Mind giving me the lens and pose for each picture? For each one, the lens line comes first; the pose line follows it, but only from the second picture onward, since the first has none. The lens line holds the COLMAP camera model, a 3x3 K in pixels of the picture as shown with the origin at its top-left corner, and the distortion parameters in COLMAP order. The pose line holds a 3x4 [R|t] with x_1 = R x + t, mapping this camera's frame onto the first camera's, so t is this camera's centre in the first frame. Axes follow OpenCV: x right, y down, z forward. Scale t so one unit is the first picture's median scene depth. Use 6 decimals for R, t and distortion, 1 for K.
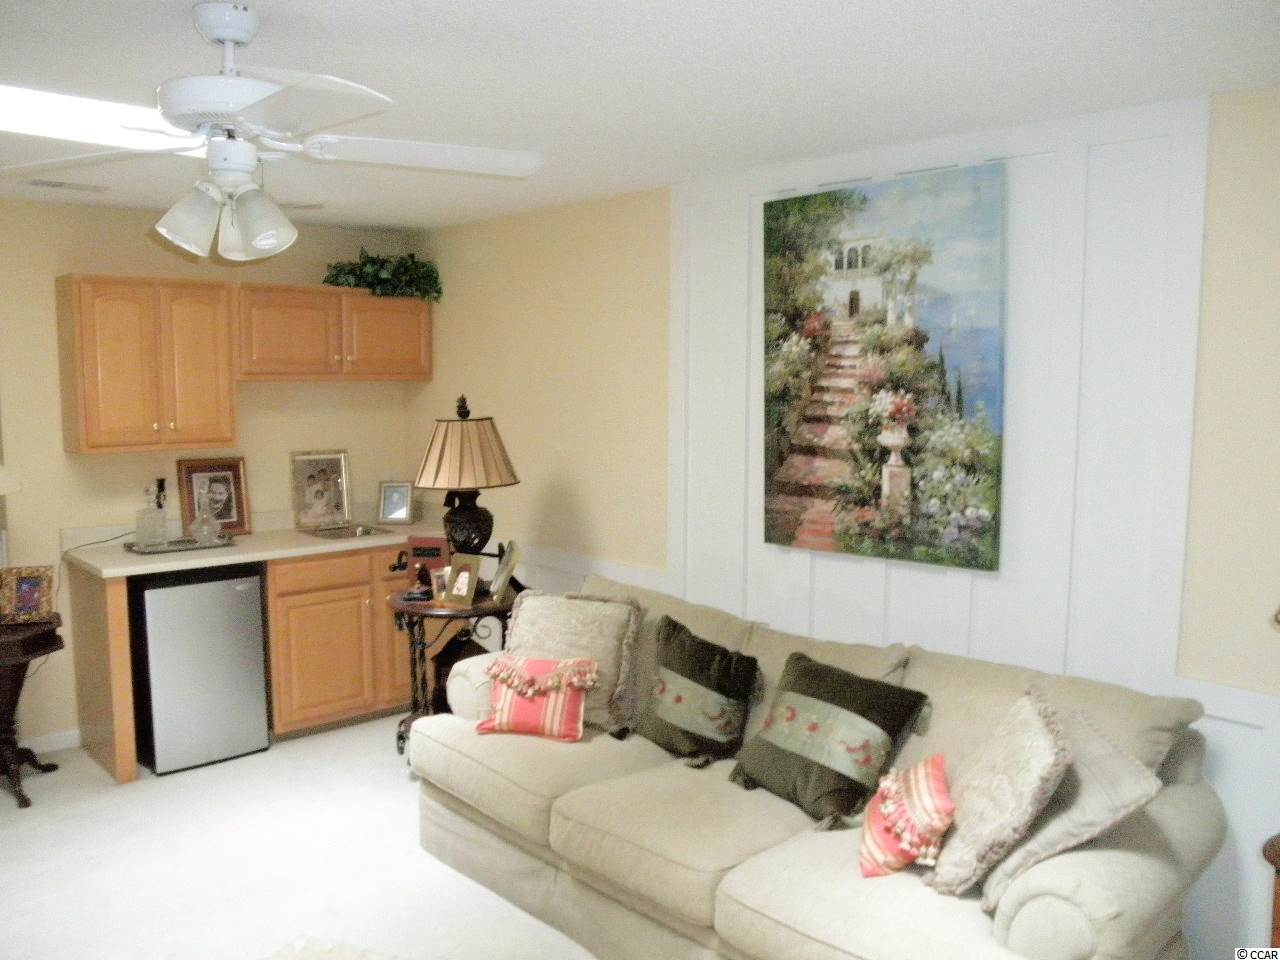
lens RADIAL K [[1074.3, 0, 641.1], [0, 1074.3, 476.4], [0, 0, 1]] dist [-0.097697, 0.143518]
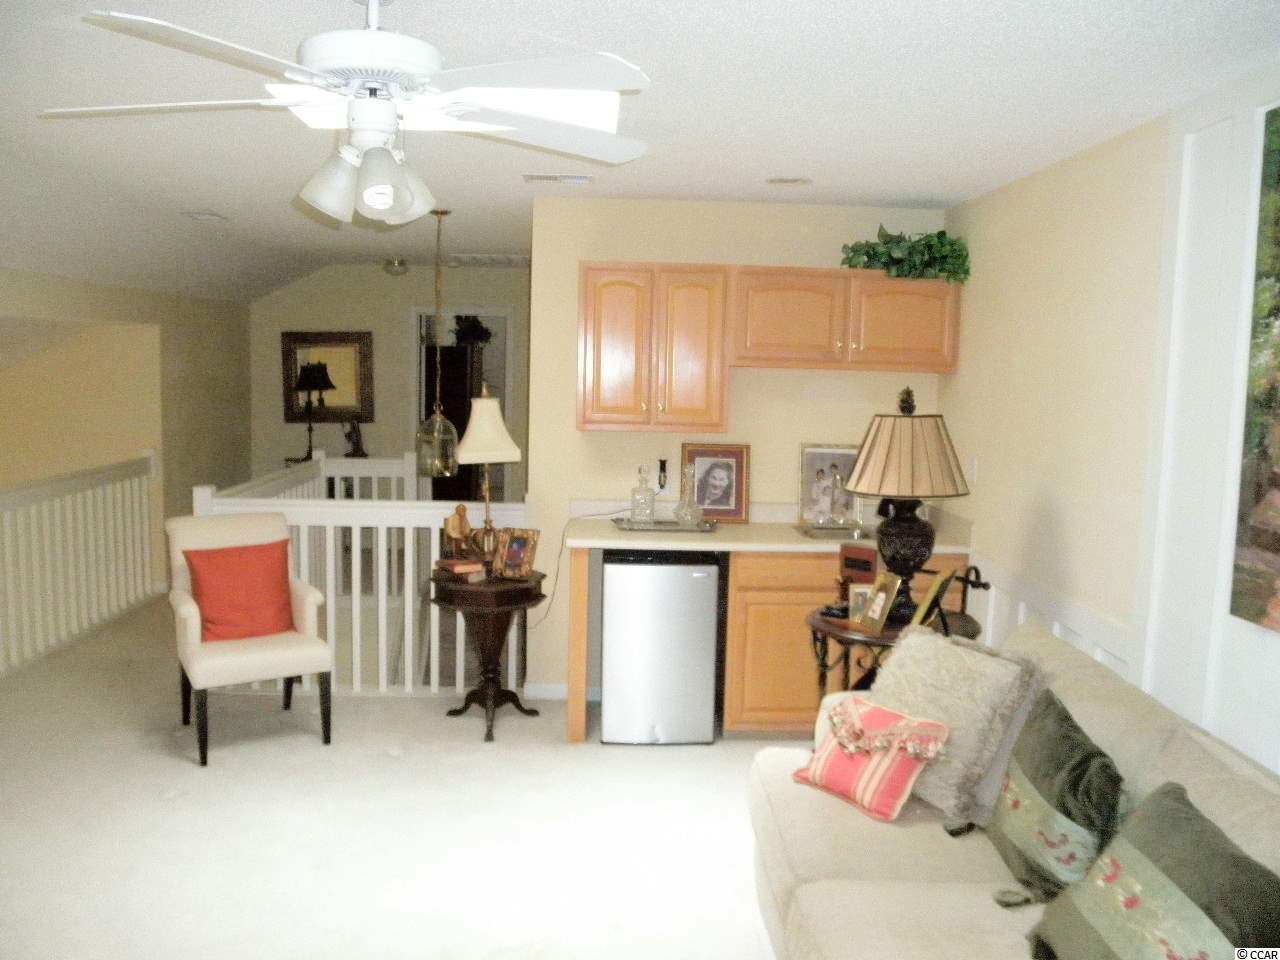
lens RADIAL K [[1074.3, 0, 641.1], [0, 1074.3, 476.4], [0, 0, 1]] dist [-0.097697, 0.143518]
pose [[0.769246, 0.084634, -0.633323, 0.215686], [-0.085123, 0.995928, 0.029699, -0.012151], [0.633257, 0.031065, 0.773318, 0.206862]]
